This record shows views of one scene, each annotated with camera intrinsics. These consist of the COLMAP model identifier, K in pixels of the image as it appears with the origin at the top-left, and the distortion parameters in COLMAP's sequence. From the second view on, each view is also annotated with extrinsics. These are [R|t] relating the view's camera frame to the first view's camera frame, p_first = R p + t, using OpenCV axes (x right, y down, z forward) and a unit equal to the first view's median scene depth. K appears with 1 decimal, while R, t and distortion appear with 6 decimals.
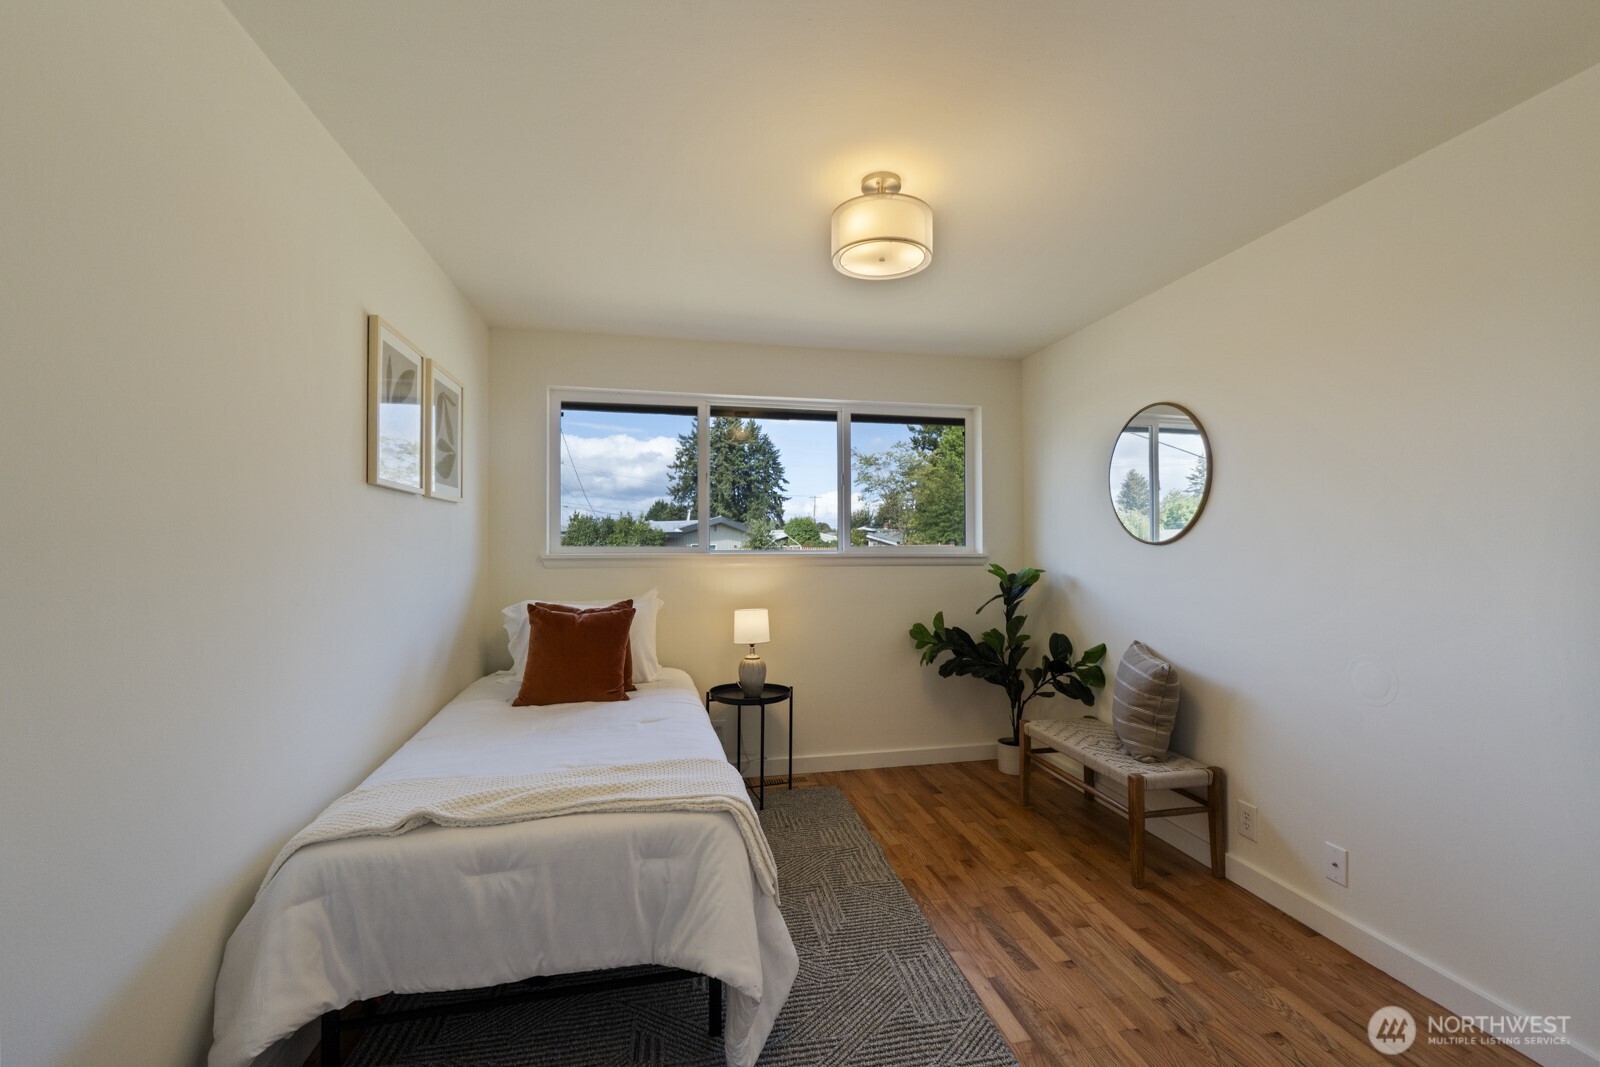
lens RADIAL K [[672.0, 0, 807.4], [0, 672.0, 532.7], [0, 0, 1]] dist [-0.004391, -0.000332]
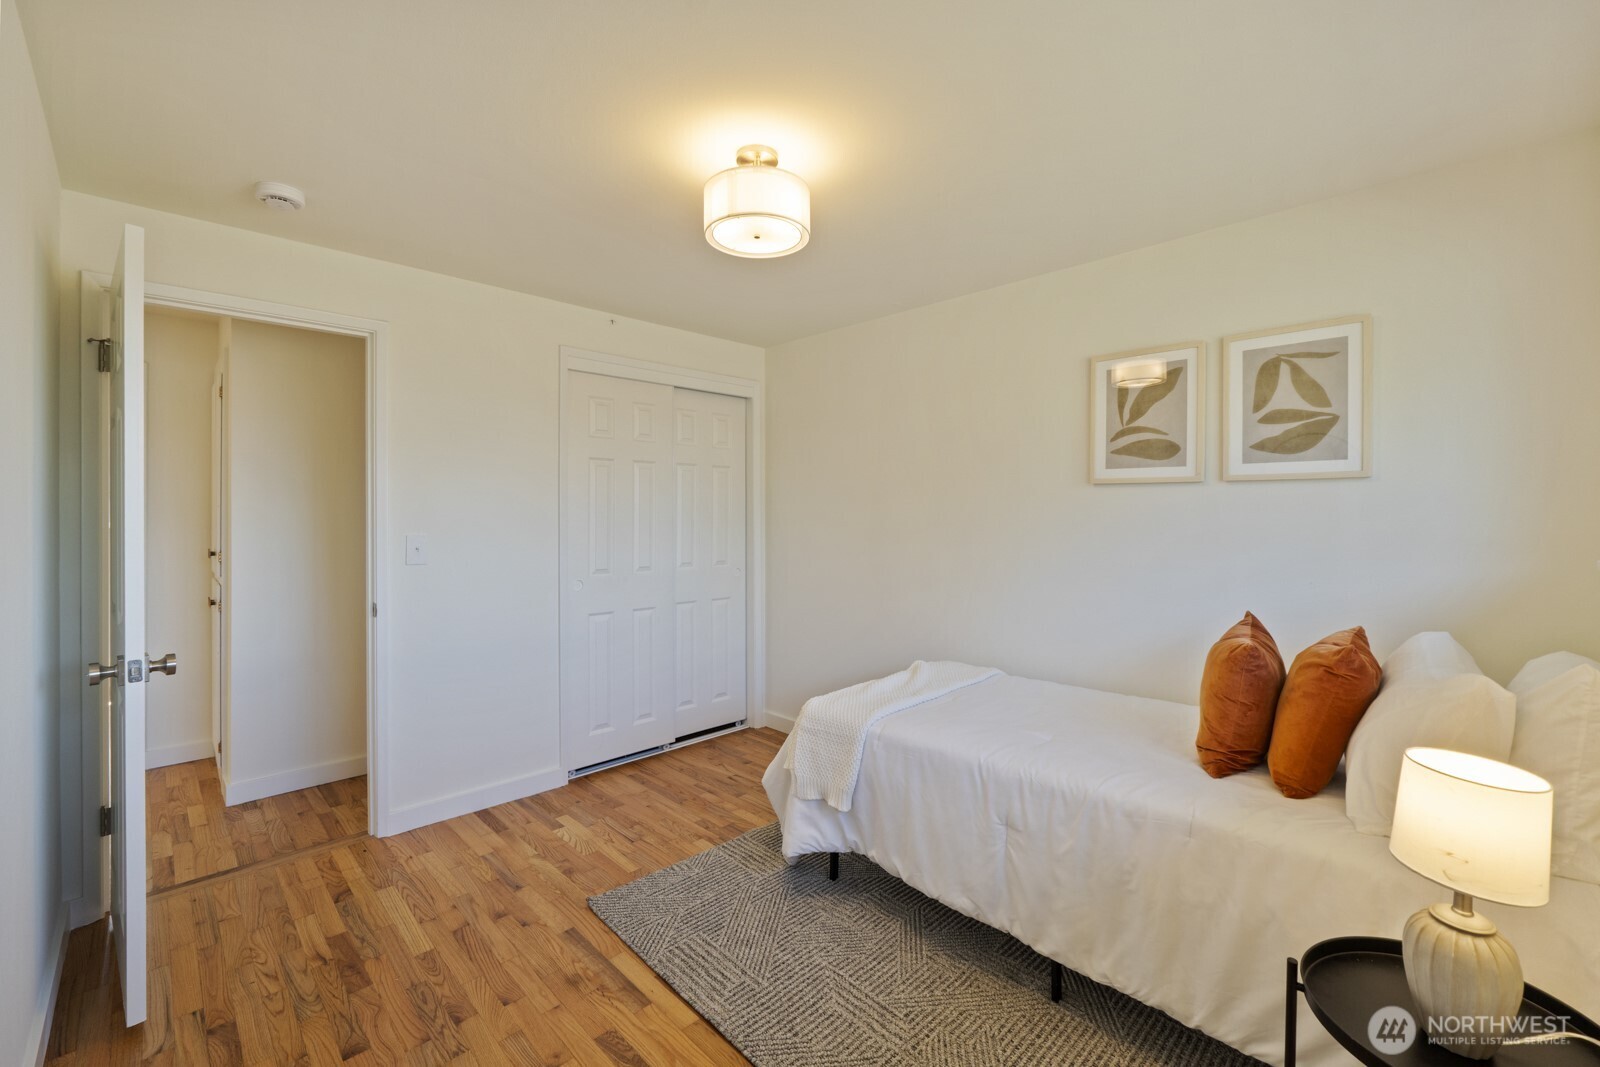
lens RADIAL K [[684.5, 0, 820.6], [0, 684.5, 508.2], [0, 0, 1]] dist [0.000450, 0.000004]
pose [[-0.836377, -0.003986, -0.548140, 0.370050], [0.009080, 0.999736, -0.021124, 0.000426], [0.548079, -0.022644, -0.836120, 1.202832]]
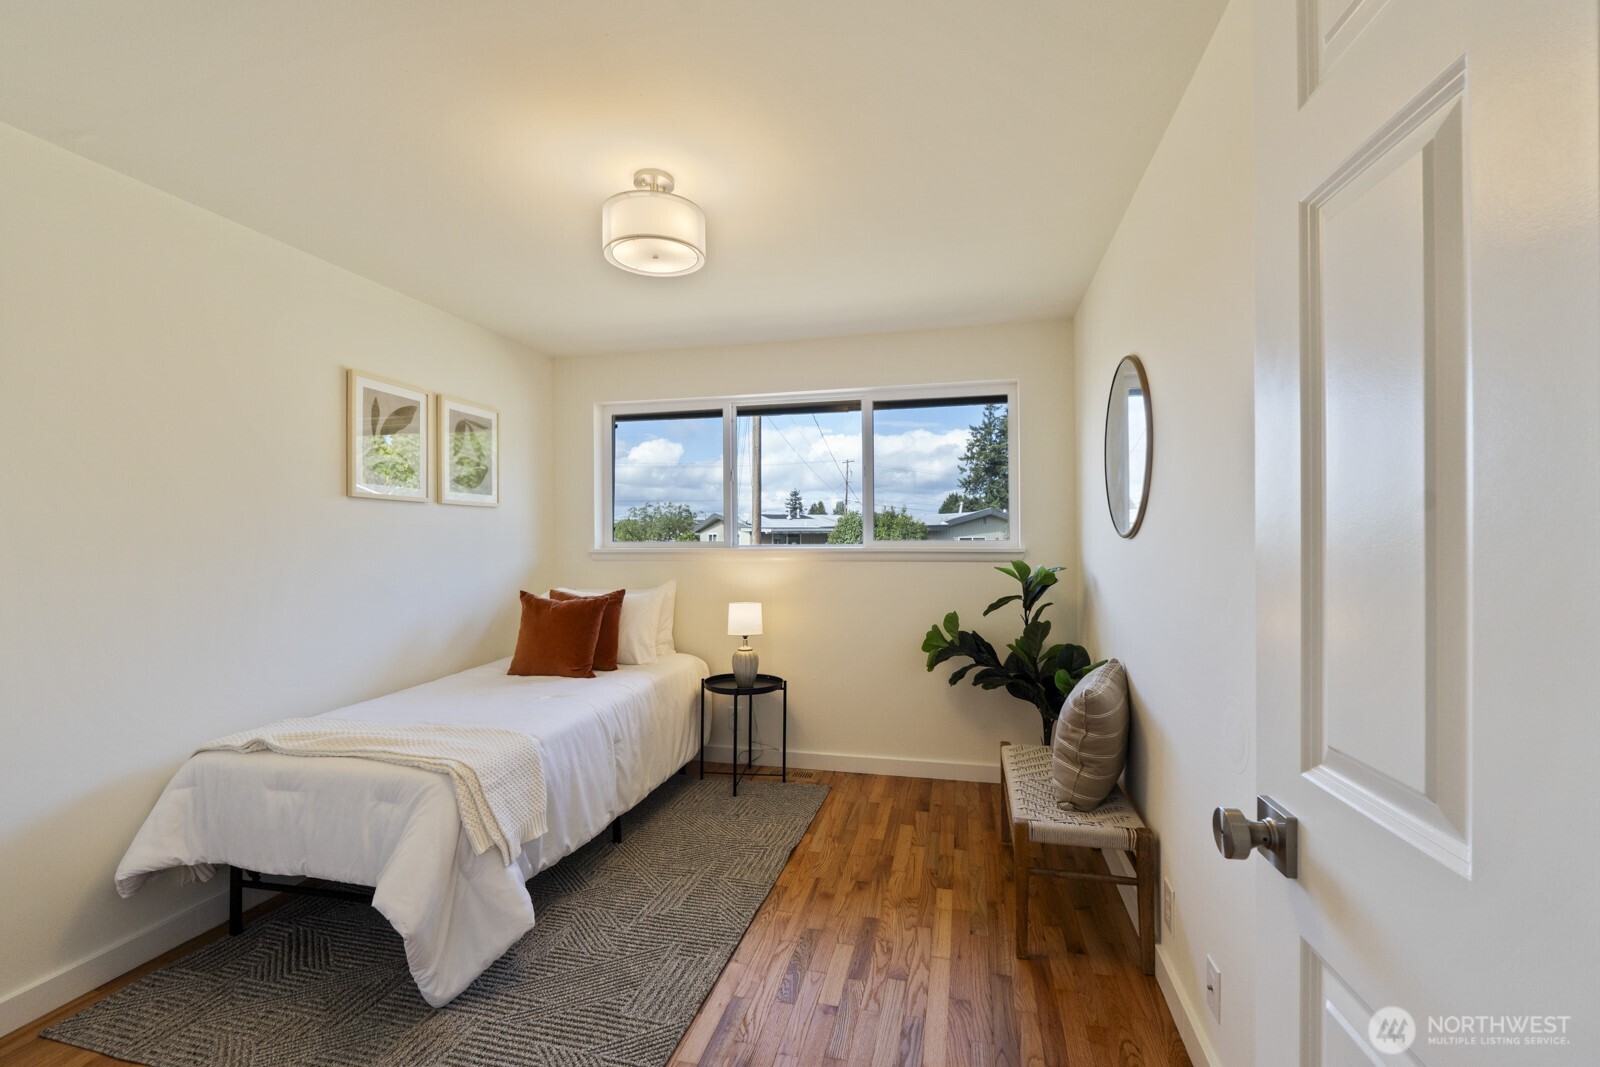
lens RADIAL K [[670.0, 0, 800.0], [0, 670.0, 533.5], [0, 0, 1]] dist [-0.003507, -0.000176]
pose [[0.901238, -0.008250, -0.433247, 0.478625], [0.013487, 0.999868, 0.009016, 0.000371], [0.433115, -0.013968, 0.901230, 0.120816]]
